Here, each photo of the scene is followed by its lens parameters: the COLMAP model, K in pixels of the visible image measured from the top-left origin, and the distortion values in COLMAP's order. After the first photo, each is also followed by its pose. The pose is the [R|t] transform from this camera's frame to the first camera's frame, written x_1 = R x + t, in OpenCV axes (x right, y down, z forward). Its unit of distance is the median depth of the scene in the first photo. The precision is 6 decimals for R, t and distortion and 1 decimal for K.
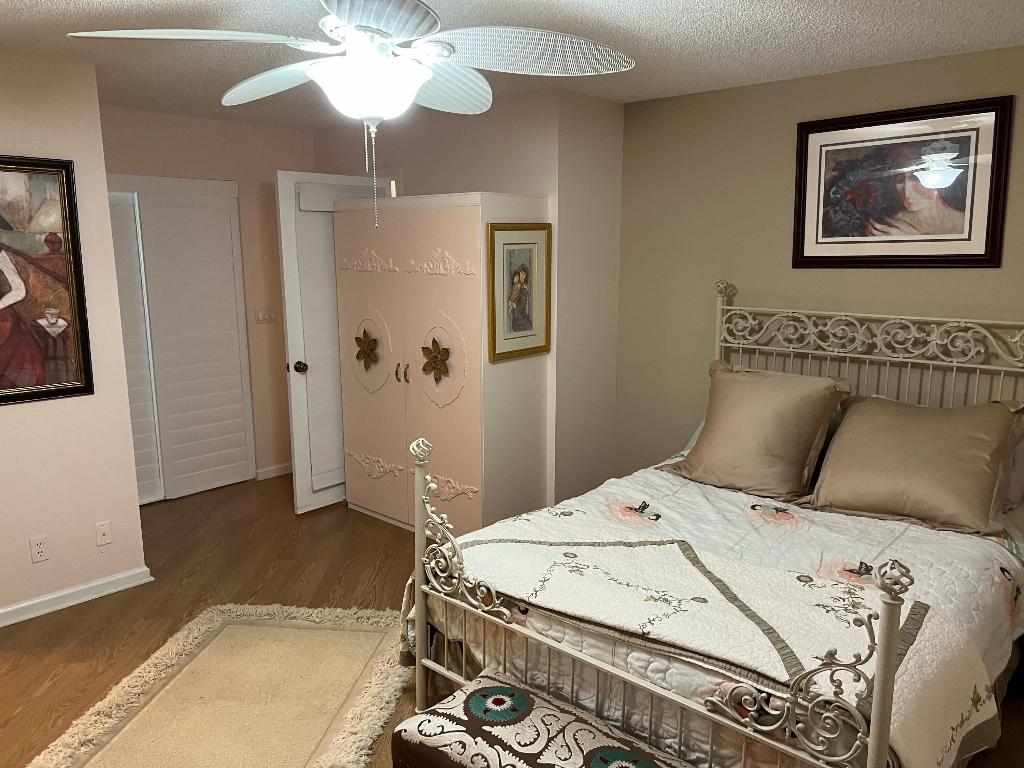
lens RADIAL K [[775.6, 0, 514.6], [0, 775.6, 385.1], [0, 0, 1]] dist [0.070837, -0.081812]
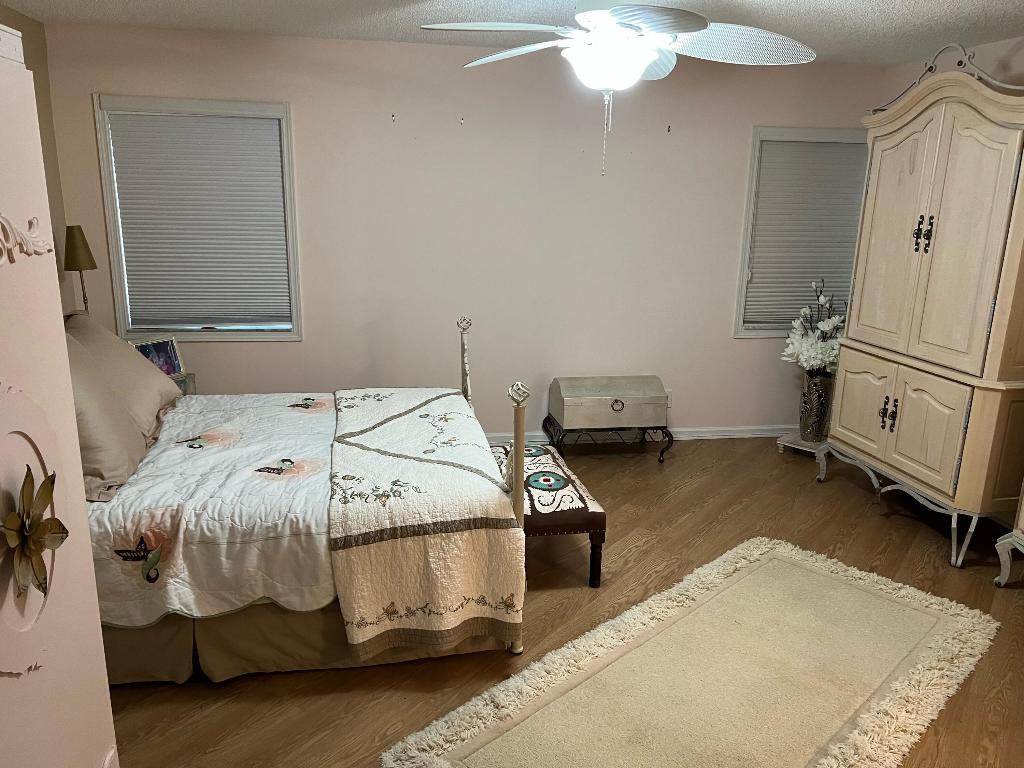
lens RADIAL K [[775.6, 0, 514.6], [0, 775.6, 385.1], [0, 0, 1]] dist [0.070837, -0.081812]
pose [[-0.792646, -0.161287, 0.587961, -0.770028], [0.094208, 0.920391, 0.379481, -0.337355], [-0.602359, 0.356185, -0.714350, 1.872243]]
